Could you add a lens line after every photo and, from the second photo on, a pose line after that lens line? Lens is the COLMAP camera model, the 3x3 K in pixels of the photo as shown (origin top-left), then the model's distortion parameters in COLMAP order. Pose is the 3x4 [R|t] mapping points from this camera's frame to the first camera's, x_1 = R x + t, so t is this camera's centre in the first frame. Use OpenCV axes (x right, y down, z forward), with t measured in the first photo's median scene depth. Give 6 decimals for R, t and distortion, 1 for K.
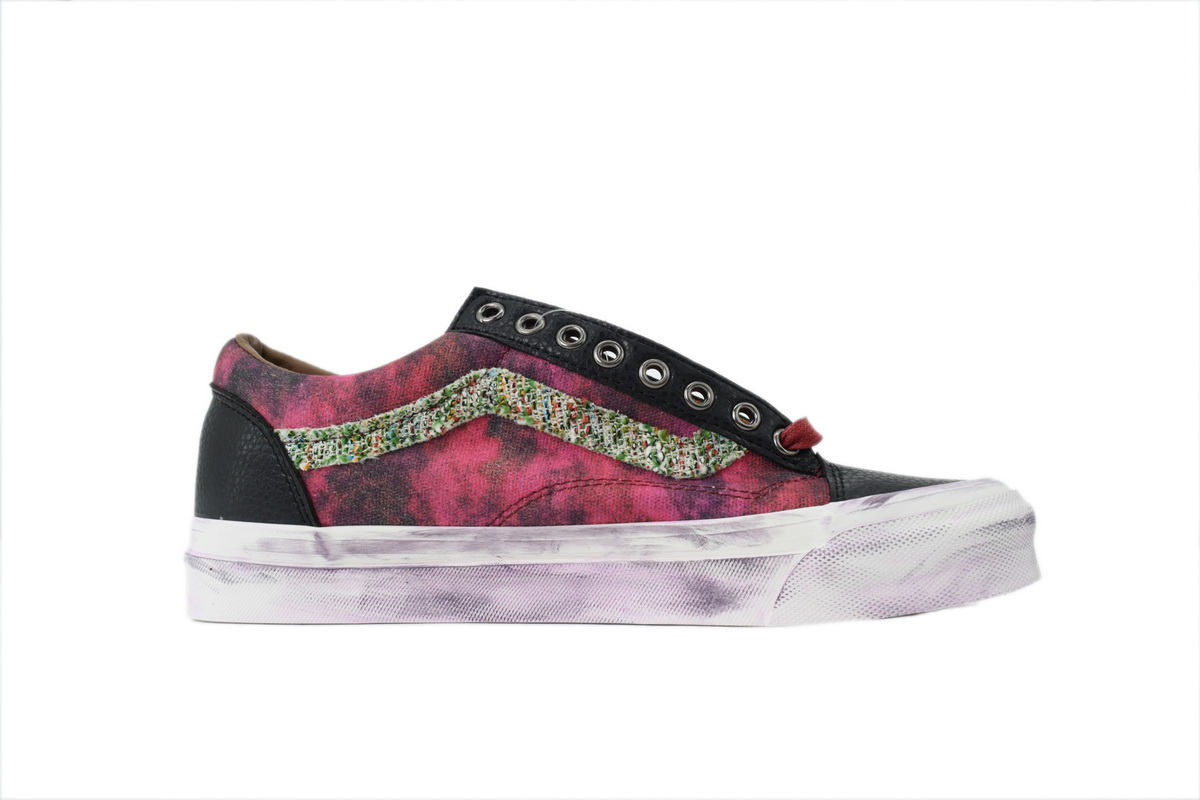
lens RADIAL K [[1142.4, 0, 597.8], [0, 1142.4, 399.0], [0, 0, 1]] dist [0.155780, 0.000000]
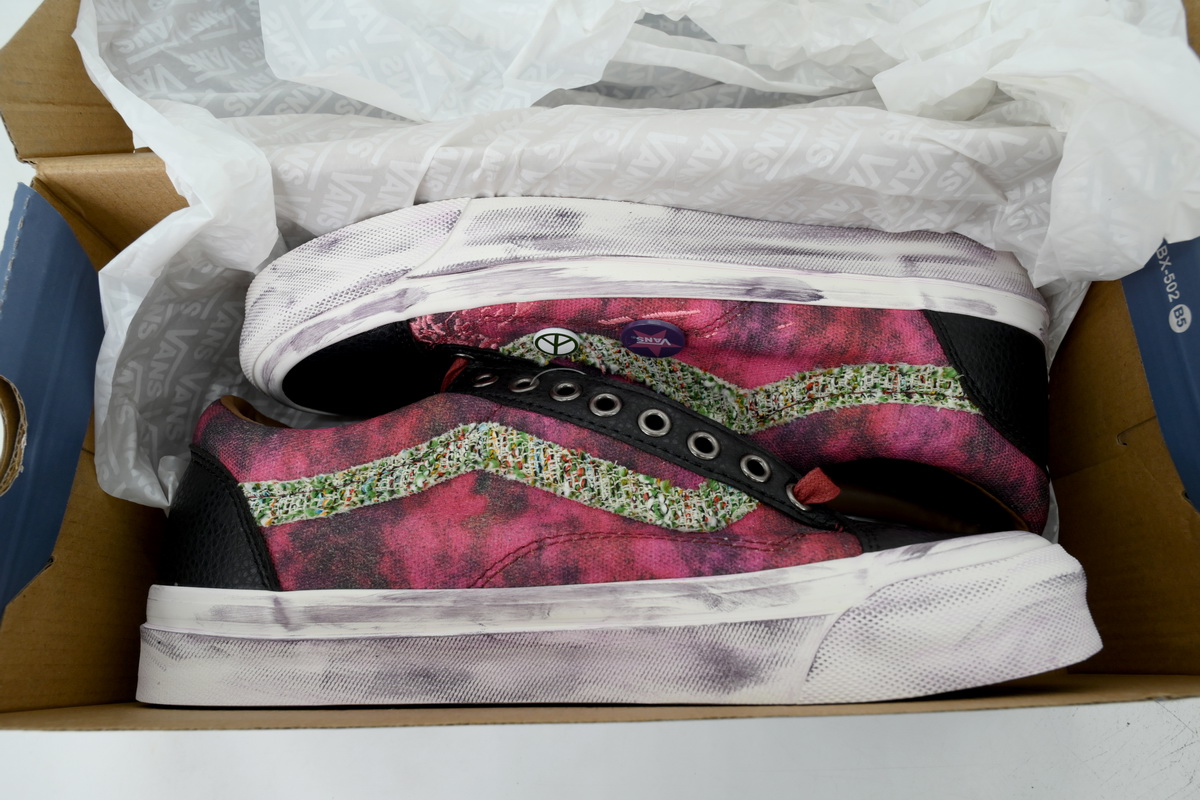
lens RADIAL K [[822.7, 0, 603.4], [0, 822.7, 400.7], [0, 0, 1]] dist [0.047775, -0.003103]
pose [[0.999944, -0.002411, 0.010294, 0.000830], [0.004138, 0.985234, -0.171164, 0.077436], [-0.009729, 0.171197, 0.985189, 0.348681]]
